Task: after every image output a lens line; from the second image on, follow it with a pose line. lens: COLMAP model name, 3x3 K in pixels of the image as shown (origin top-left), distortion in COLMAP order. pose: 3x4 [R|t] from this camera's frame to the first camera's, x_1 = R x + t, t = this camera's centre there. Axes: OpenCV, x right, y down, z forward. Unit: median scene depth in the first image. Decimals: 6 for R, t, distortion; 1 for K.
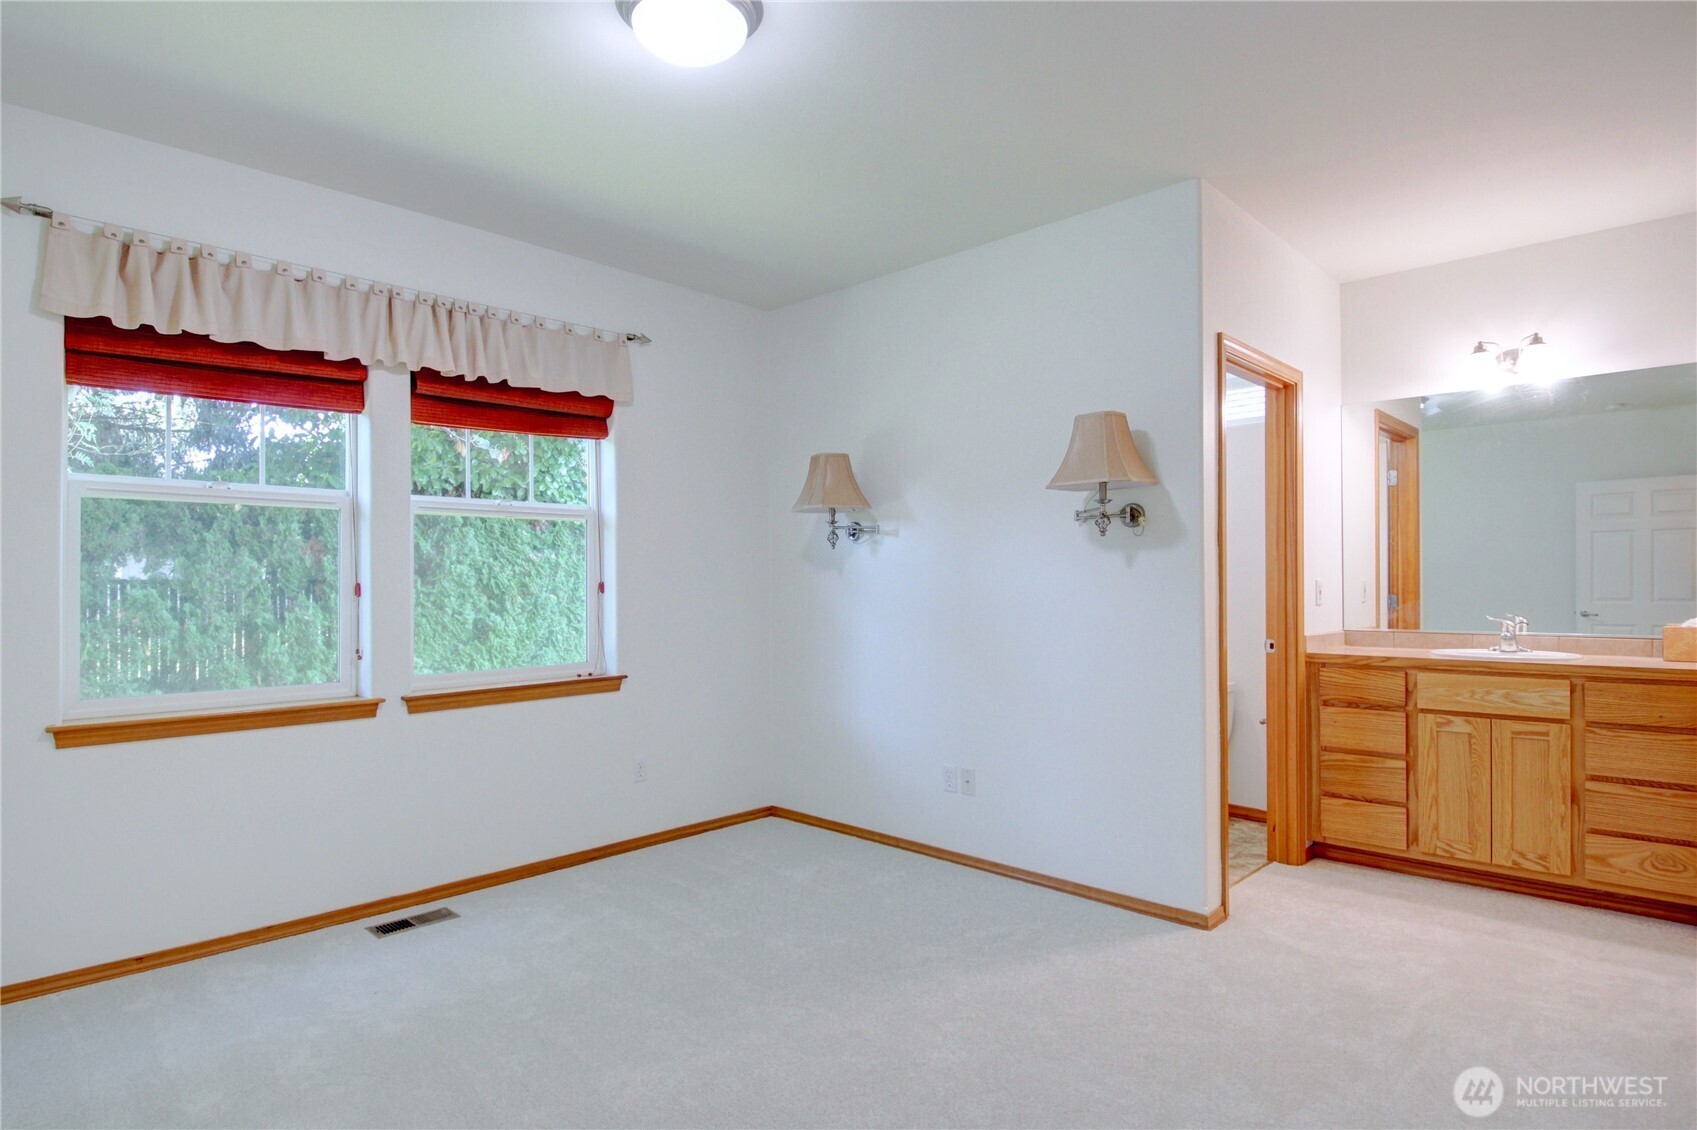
lens RADIAL K [[941.8, 0, 837.7], [0, 941.8, 580.4], [0, 0, 1]] dist [0.004466, -0.030521]
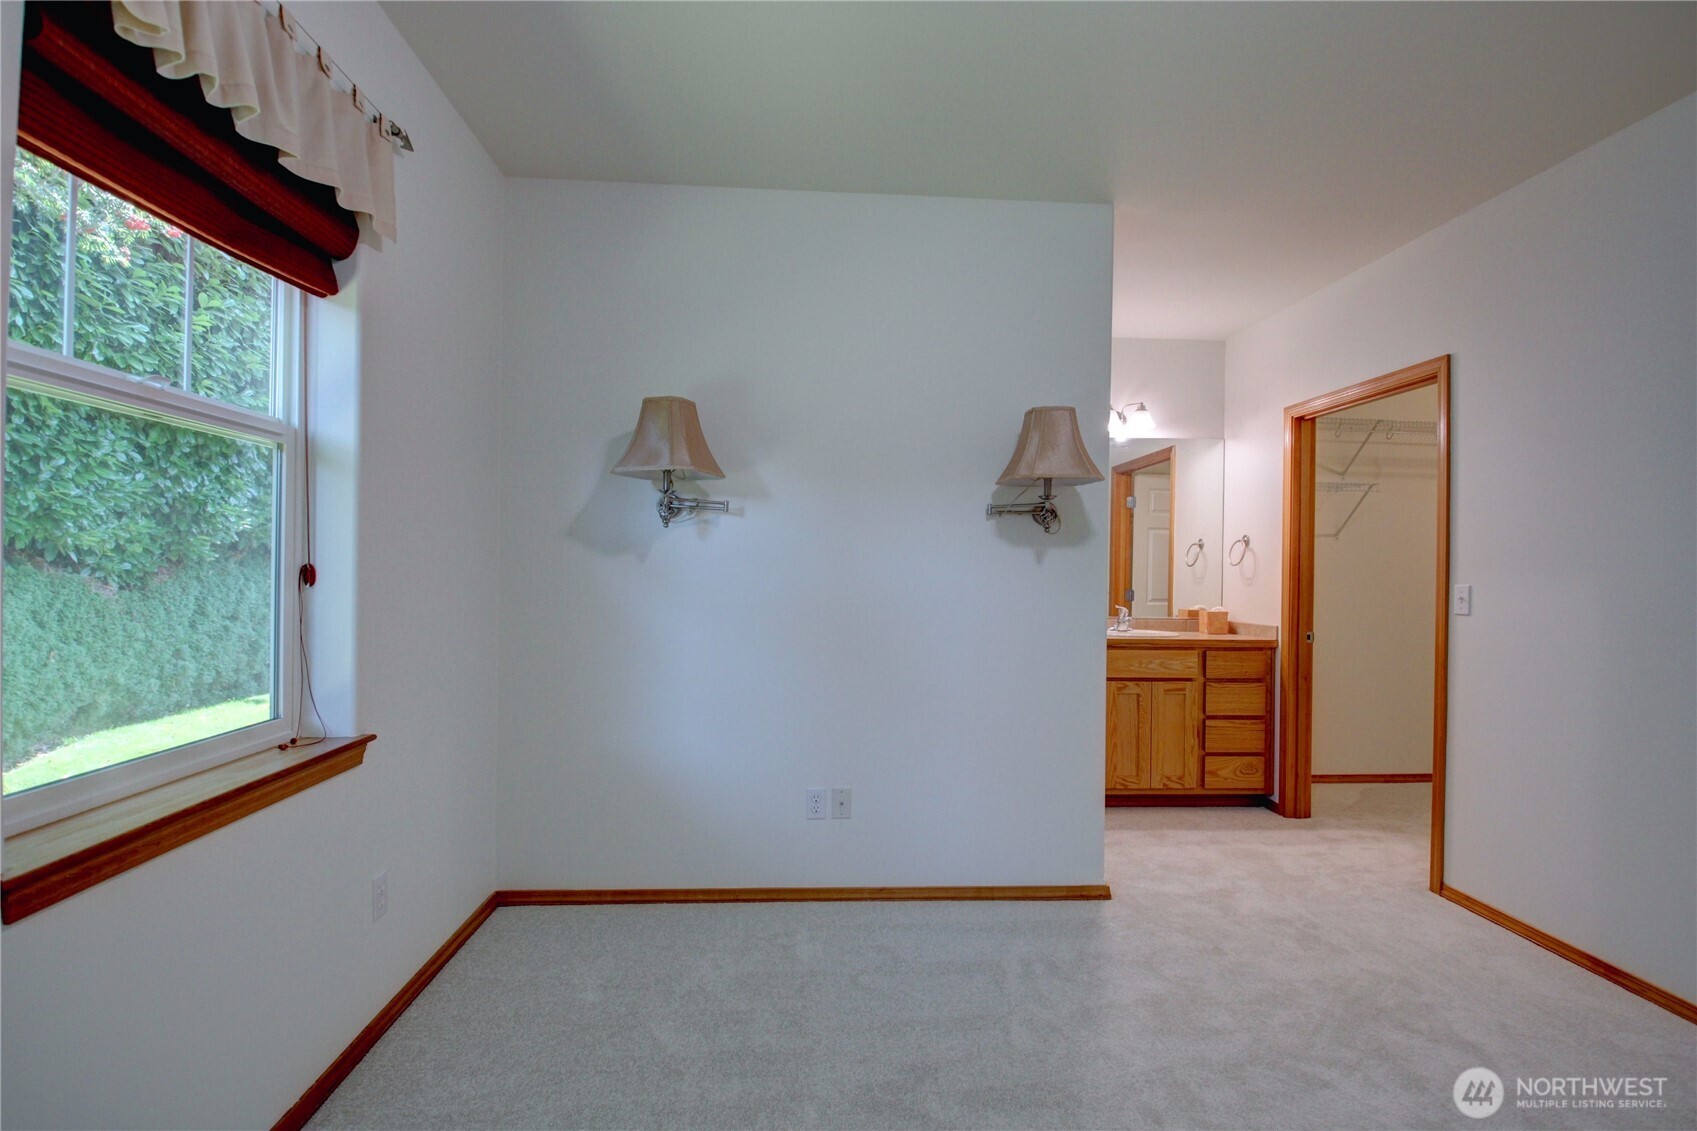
lens RADIAL K [[788.5, 0, 844.4], [0, 788.5, 574.2], [0, 0, 1]] dist [0.026520, -0.038578]
pose [[0.662470, 0.014165, 0.748955, -0.456475], [-0.018438, 0.999827, -0.002601, 0.003161], [-0.748862, -0.012086, 0.662616, 0.569734]]
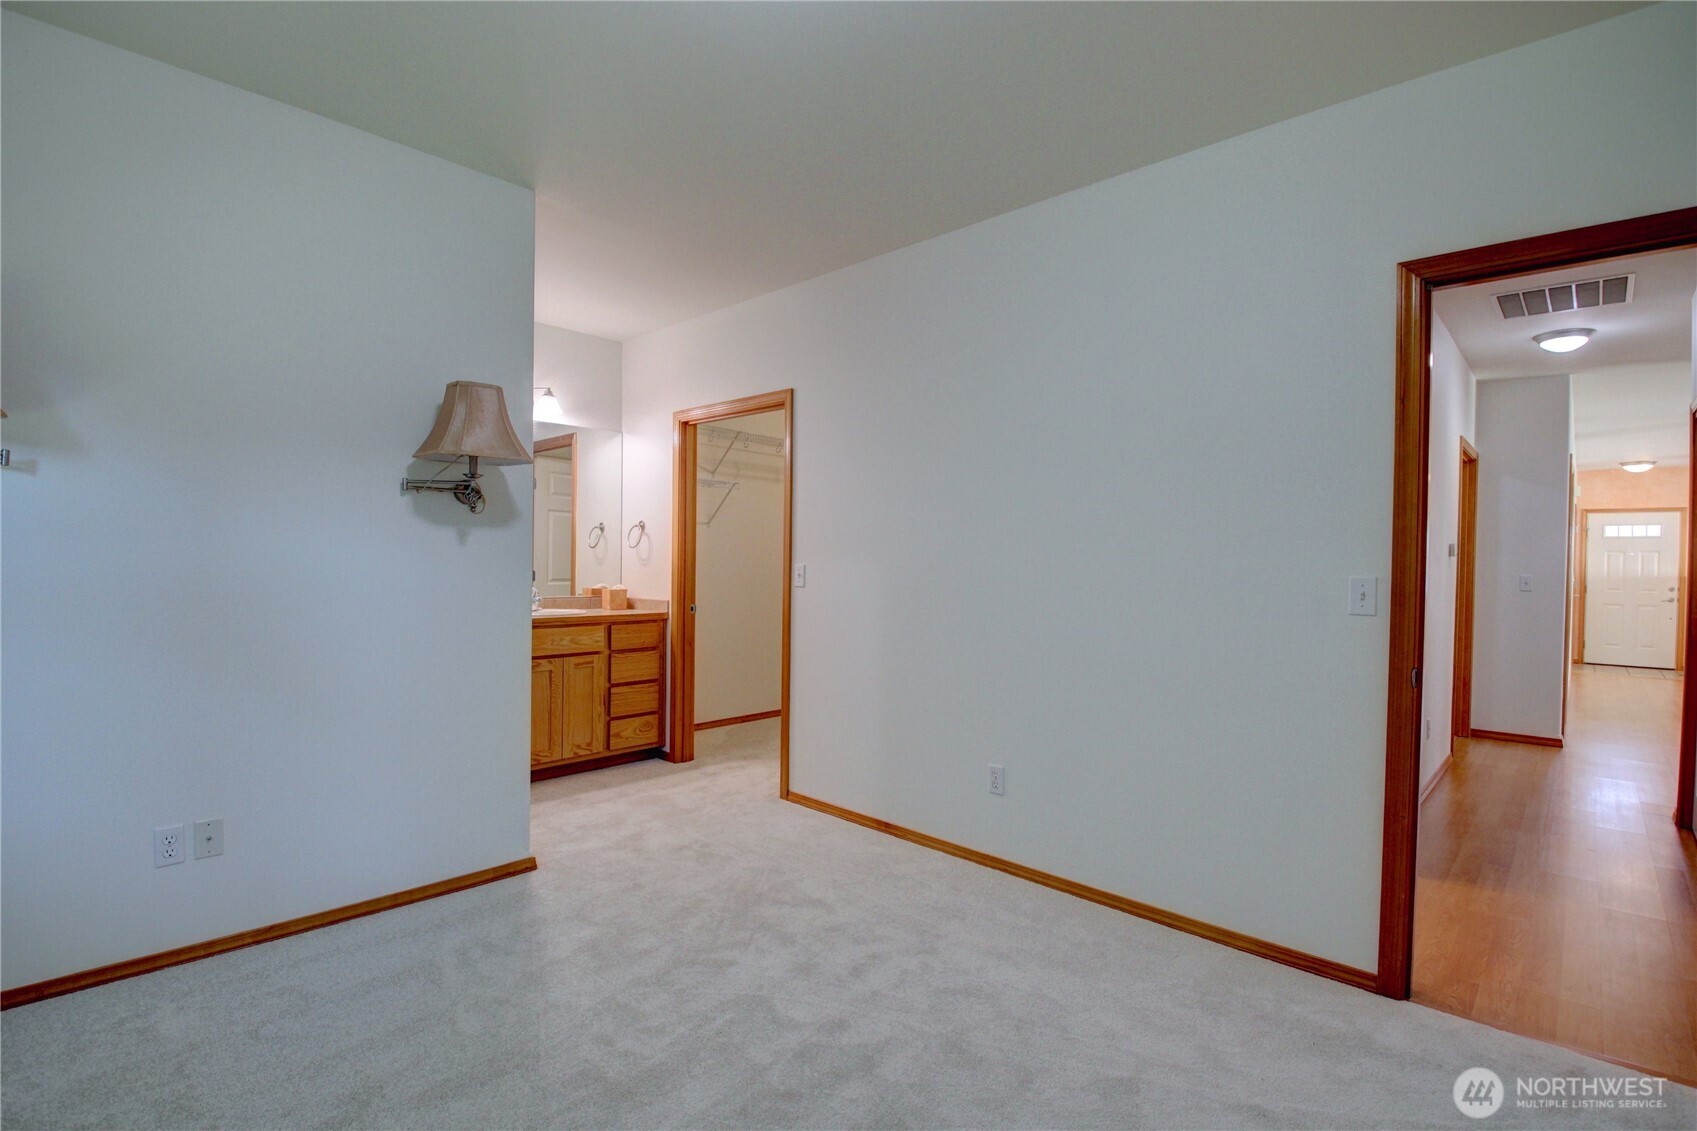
lens RADIAL K [[782.3, 0, 844.3], [0, 782.3, 576.5], [0, 0, 1]] dist [0.000607, -0.018673]
pose [[-0.028000, -0.012074, 0.999535, -0.499620], [-0.016635, 0.999794, 0.011611, 0.003435], [-0.999469, -0.016302, -0.028195, 0.601852]]
